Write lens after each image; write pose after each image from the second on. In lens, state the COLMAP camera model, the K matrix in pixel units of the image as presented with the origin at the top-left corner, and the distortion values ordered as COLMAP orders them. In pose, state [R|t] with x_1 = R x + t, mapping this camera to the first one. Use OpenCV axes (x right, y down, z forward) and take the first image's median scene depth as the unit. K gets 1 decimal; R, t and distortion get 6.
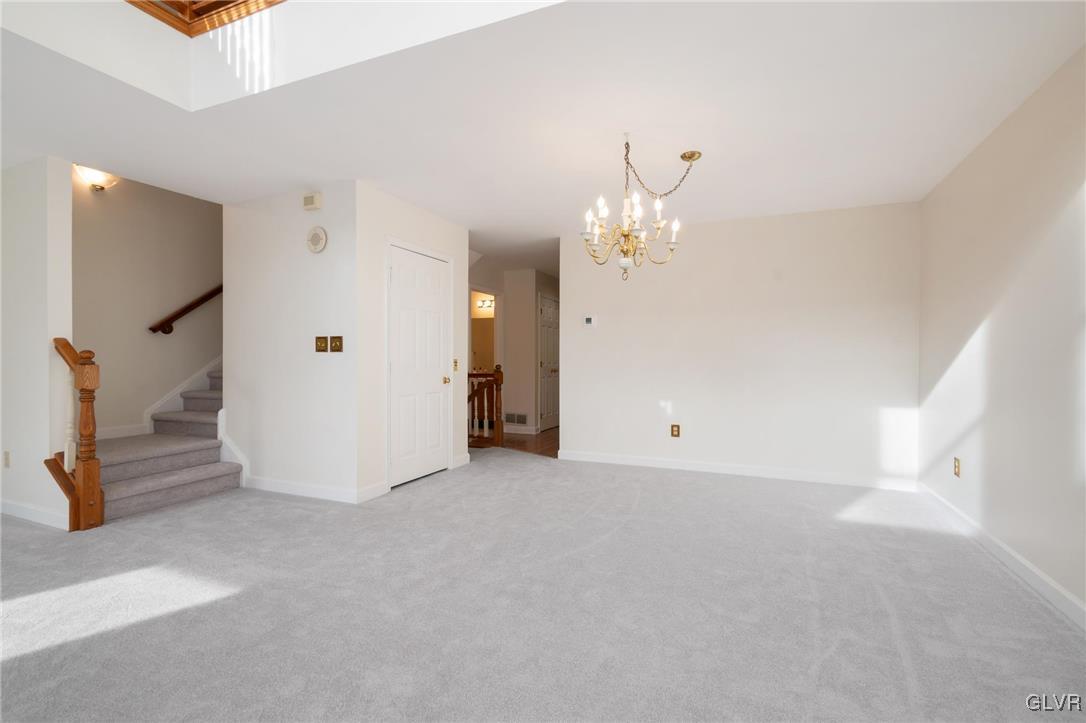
lens RADIAL K [[478.1, 0, 541.3], [0, 478.1, 367.0], [0, 0, 1]] dist [0.002853, 0.000034]
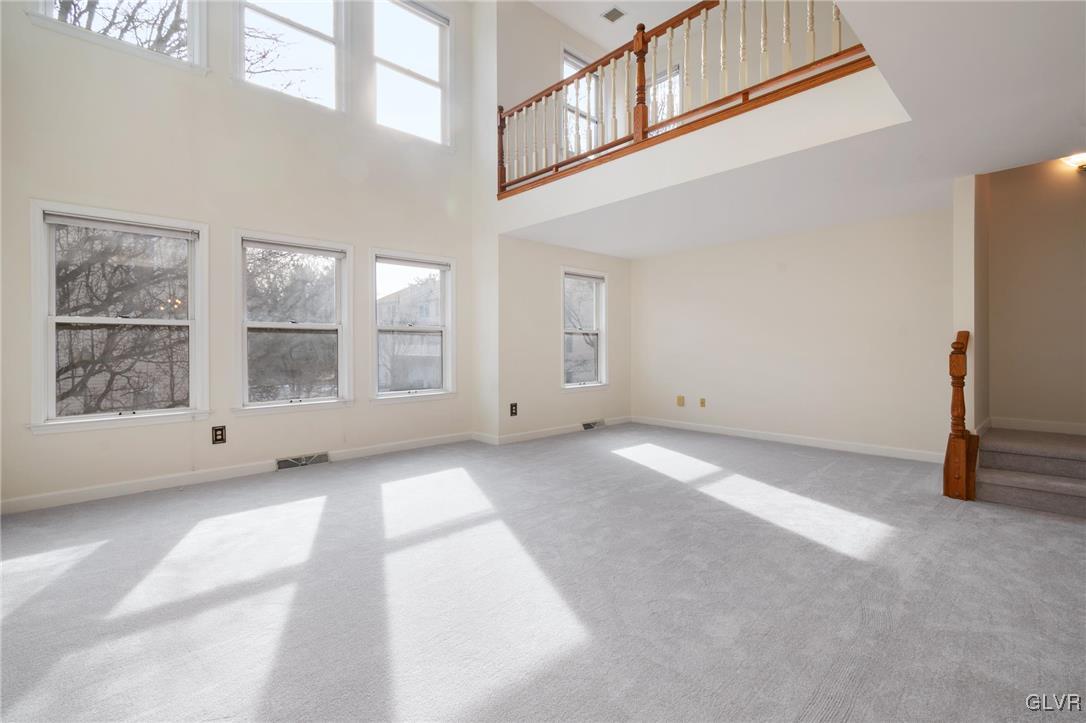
lens RADIAL K [[478.1, 0, 540.8], [0, 478.1, 355.7], [0, 0, 1]] dist [0.002853, 0.000034]
pose [[-0.405872, 0.006947, -0.913903, 0.476381], [-0.014164, 0.999803, 0.013890, -0.001847], [0.913820, 0.018582, -0.405694, 0.551397]]
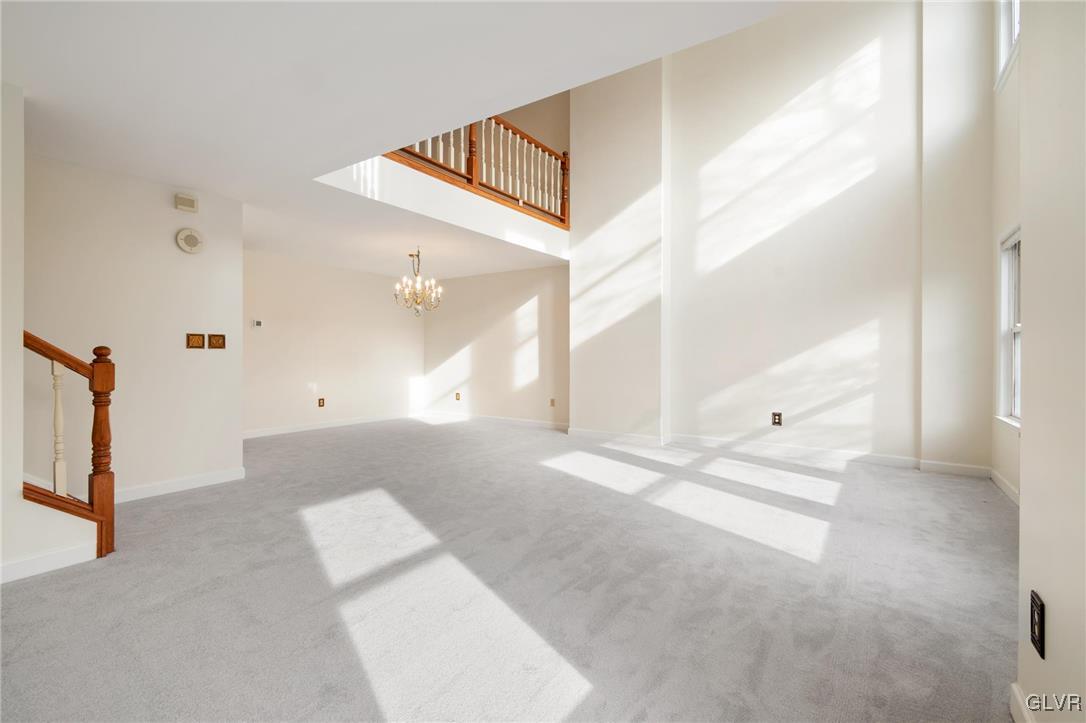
lens RADIAL K [[478.1, 0, 543.8], [0, 478.1, 355.4], [0, 0, 1]] dist [0.002853, 0.000034]
pose [[0.193151, -0.007464, 0.981141, -1.631680], [0.019503, 0.999803, 0.003767, -0.006882], [-0.980975, 0.018408, 0.193258, 0.056275]]
